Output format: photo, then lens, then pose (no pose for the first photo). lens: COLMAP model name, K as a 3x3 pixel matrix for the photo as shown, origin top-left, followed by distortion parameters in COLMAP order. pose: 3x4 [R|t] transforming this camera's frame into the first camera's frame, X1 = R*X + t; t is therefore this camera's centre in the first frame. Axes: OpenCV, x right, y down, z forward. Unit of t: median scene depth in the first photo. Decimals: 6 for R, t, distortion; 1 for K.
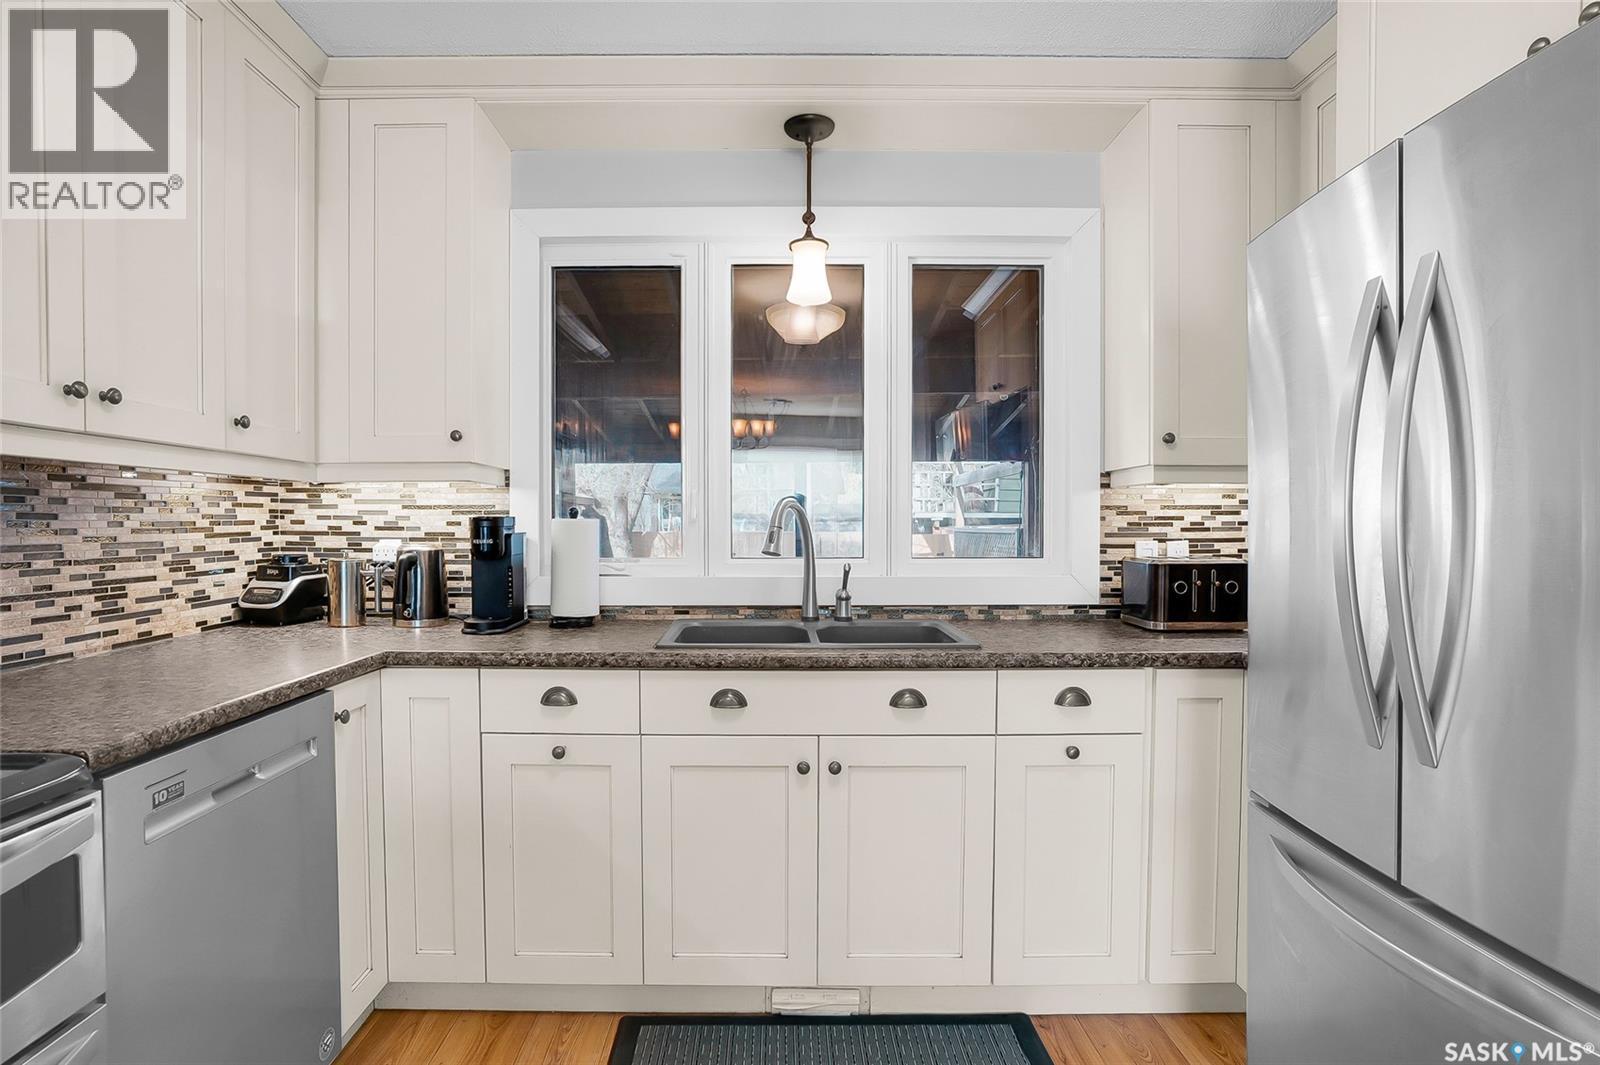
lens RADIAL K [[837.4, 0, 758.5], [0, 837.4, 542.5], [0, 0, 1]] dist [-0.096575, 0.085483]
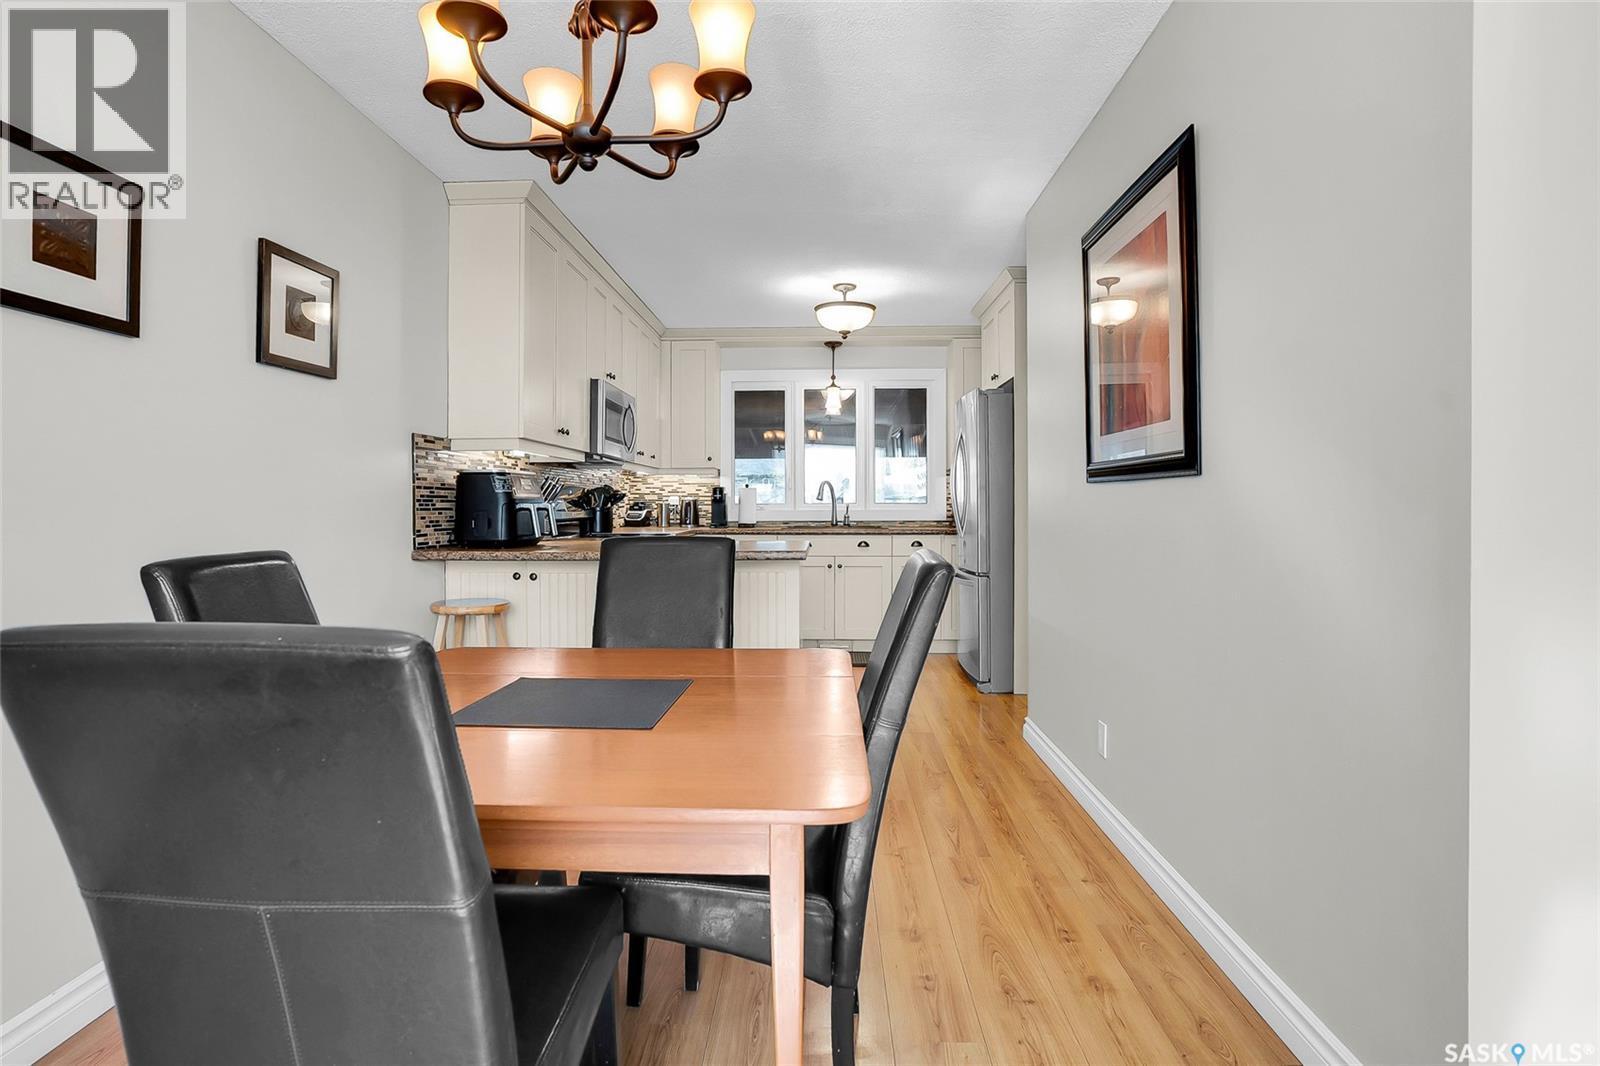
lens RADIAL K [[812.6, 0, 793.5], [0, 812.6, 507.2], [0, 0, 1]] dist [-0.055617, 0.033954]
pose [[0.999770, -0.002200, -0.021324, -0.015014], [0.001787, 0.999811, -0.019373, 0.092199], [0.021362, 0.019330, 0.999585, -1.773701]]
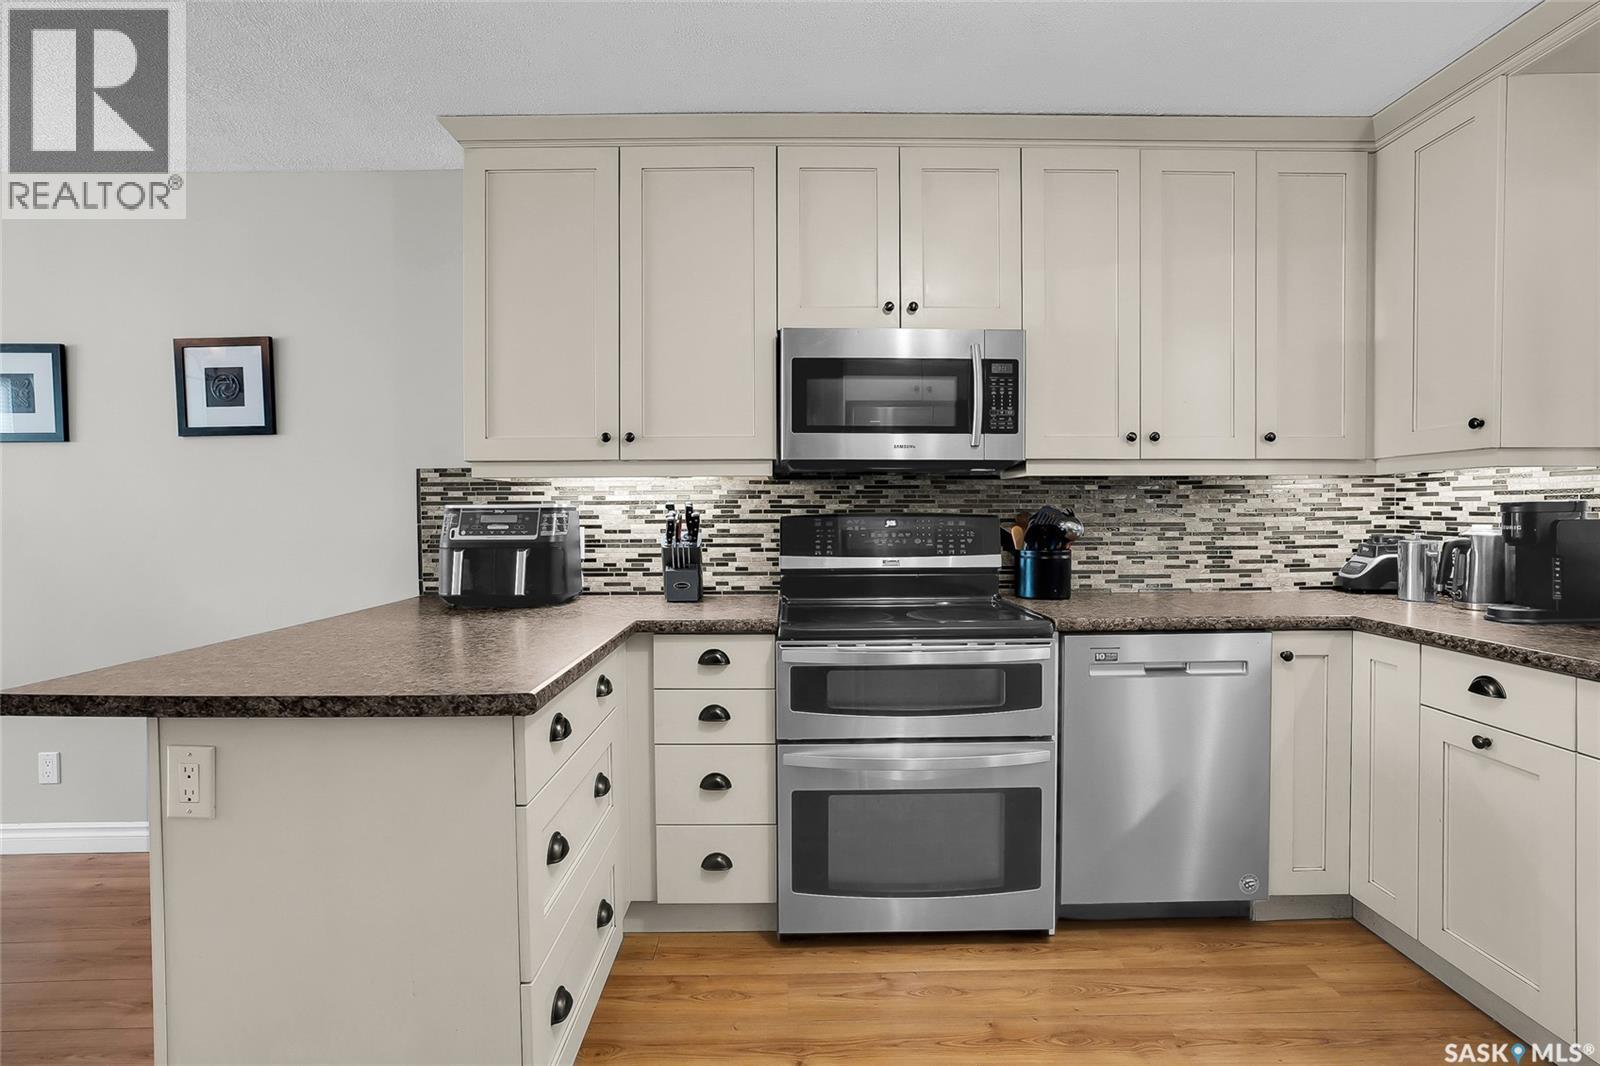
lens RADIAL K [[793.0, 0, 809.8], [0, 793.0, 527.3], [0, 0, 1]] dist [-0.052645, 0.030765]
pose [[0.028027, 0.020498, -0.999397, 0.566833], [-0.018645, 0.999627, 0.019979, -0.004762], [0.999433, 0.018073, 0.028399, 0.148273]]
